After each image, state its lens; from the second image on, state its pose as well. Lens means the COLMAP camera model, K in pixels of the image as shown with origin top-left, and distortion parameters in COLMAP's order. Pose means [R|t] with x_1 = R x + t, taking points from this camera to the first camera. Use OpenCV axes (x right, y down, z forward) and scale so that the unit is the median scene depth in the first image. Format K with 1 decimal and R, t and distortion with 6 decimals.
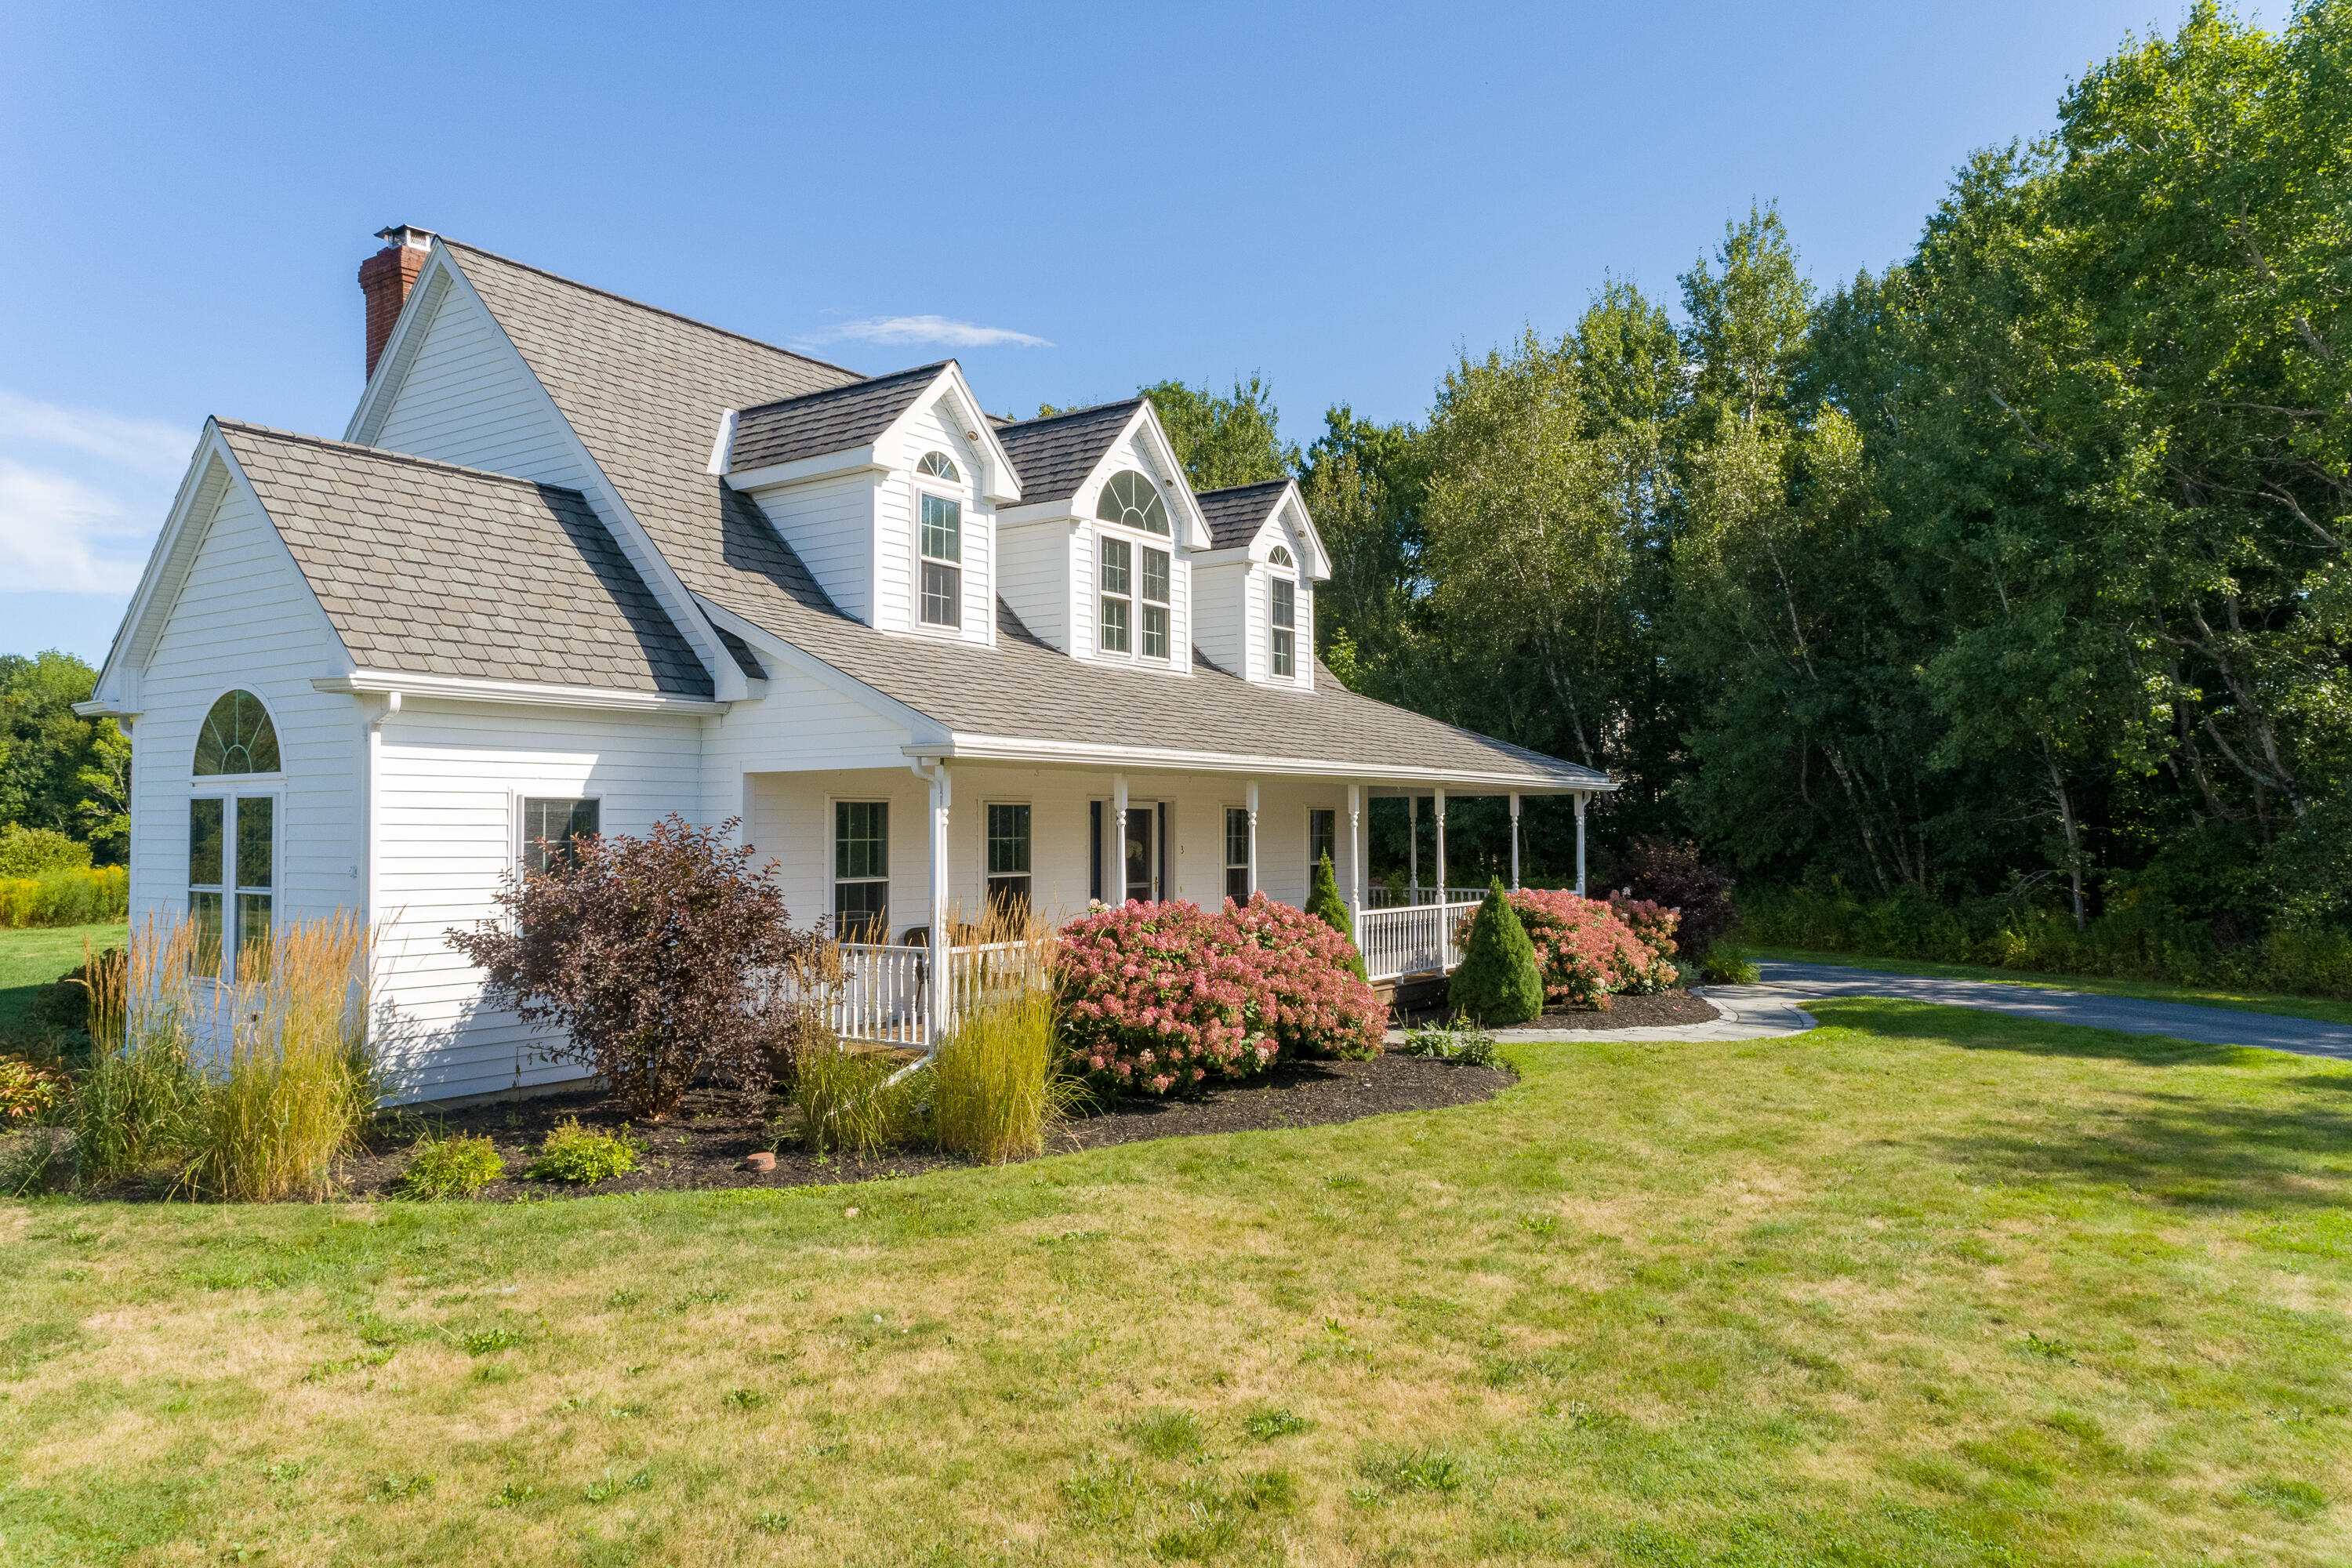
lens RADIAL K [[1560.5, 0, 1176.0], [0, 1560.5, 784.0], [0, 0, 1]] dist [0.028930, 0.001388]
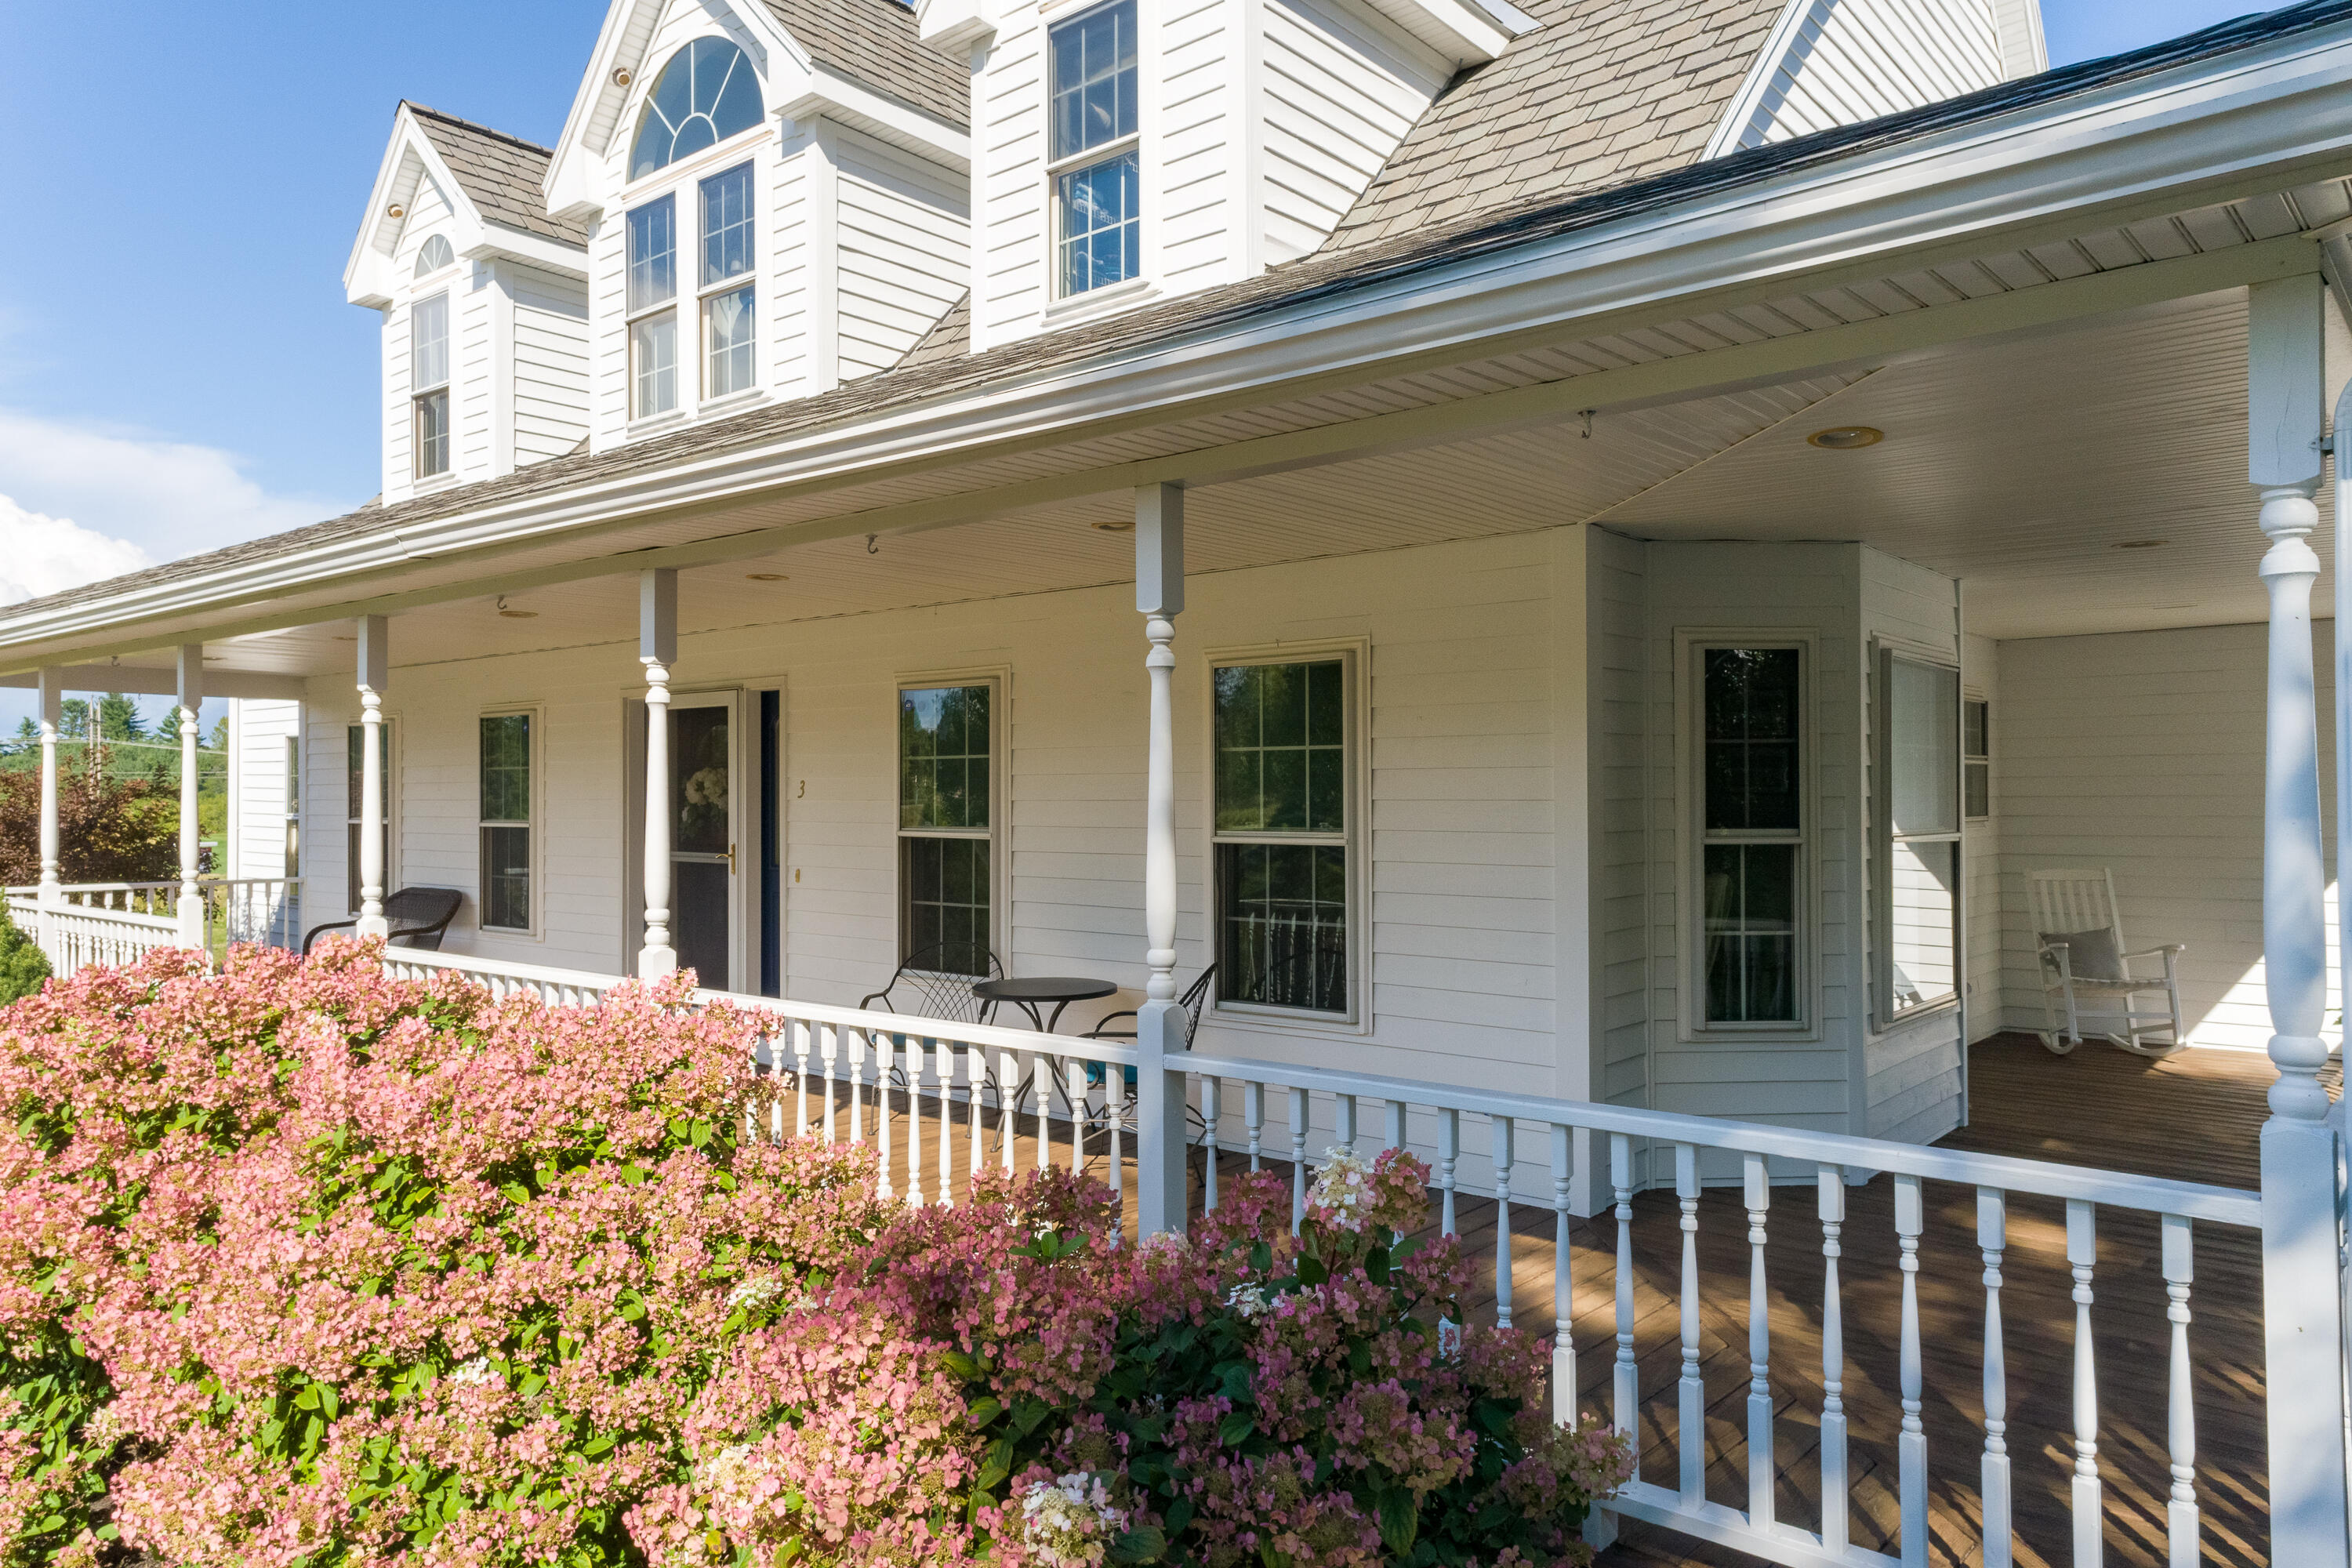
lens RADIAL K [[1601.9, 0, 1176.0], [0, 1601.9, 784.0], [0, 0, 1]] dist [0.035949, 0.003220]
pose [[-0.085081, -0.006904, -0.996350, 0.482236], [0.027328, 0.999584, -0.009260, 0.049545], [0.995999, -0.028016, -0.084857, 1.198289]]
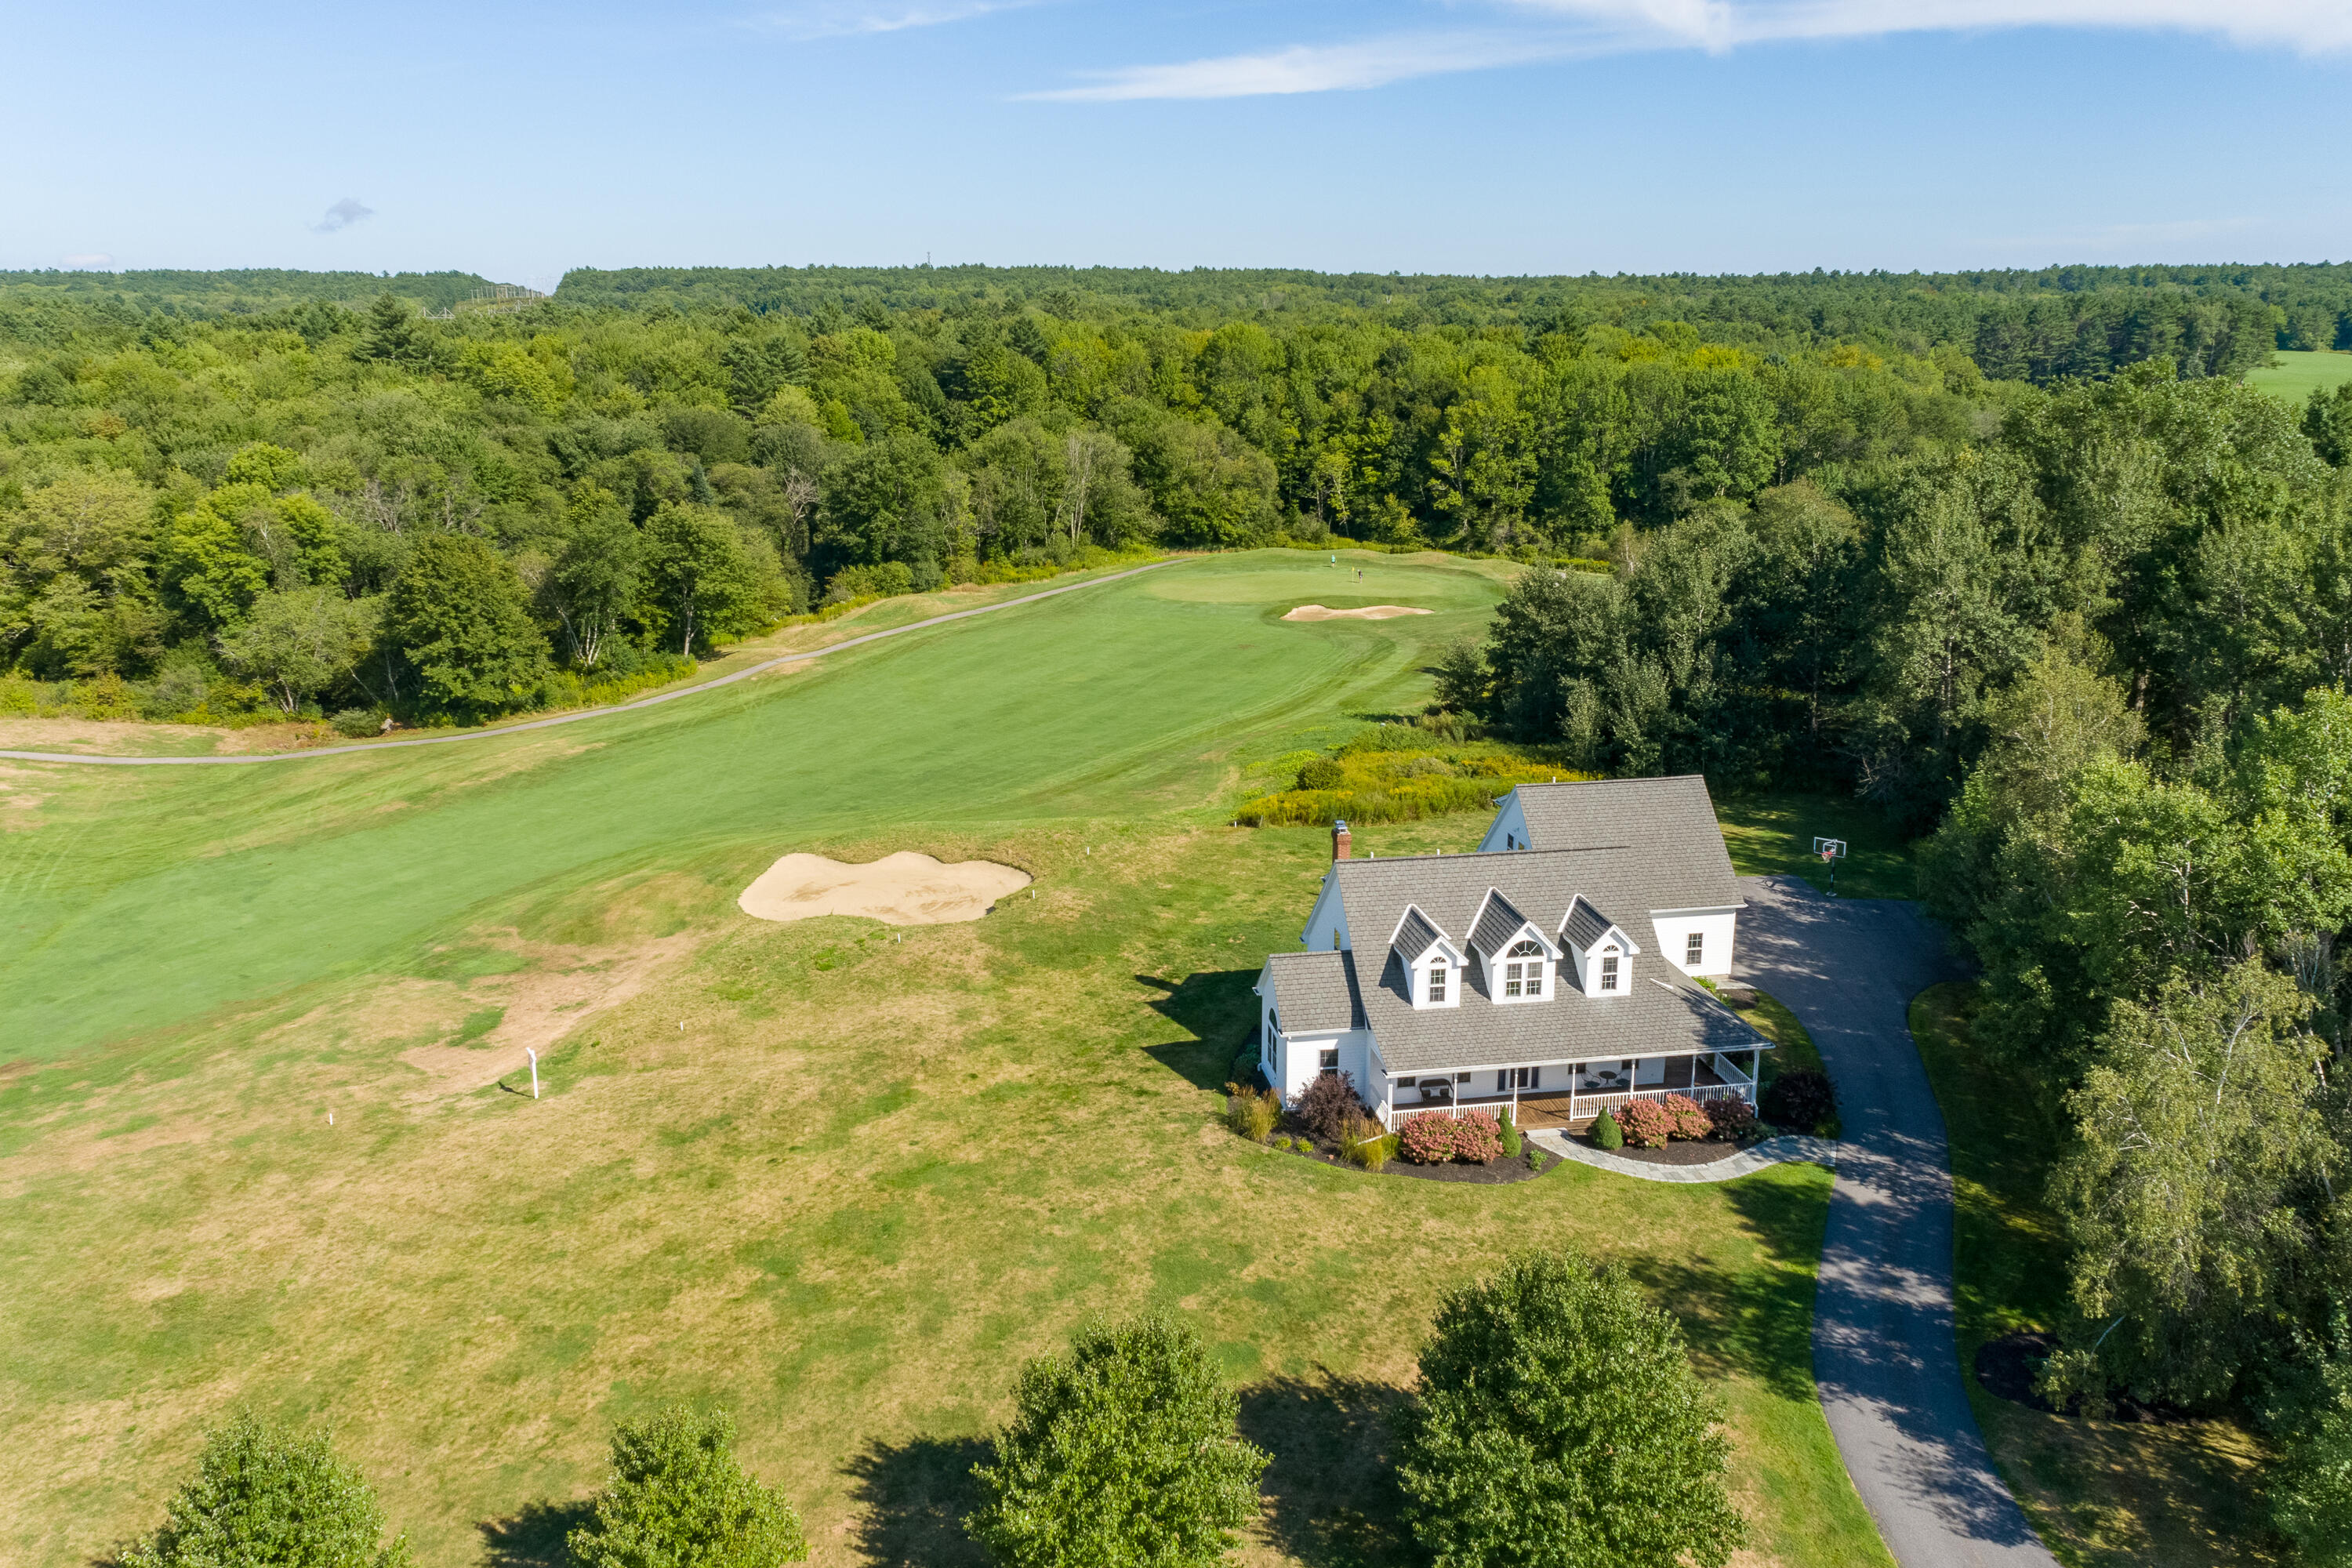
lens RADIAL K [[1609.0, 0, 1196.0], [0, 1609.0, 751.2], [0, 0, 1]] dist [0.040981, 0.001717]
pose [[0.715650, 0.168824, -0.677749, 1.599463], [0.015521, 0.966265, 0.257081, -1.387858], [0.698287, -0.194500, 0.688887, -1.567901]]
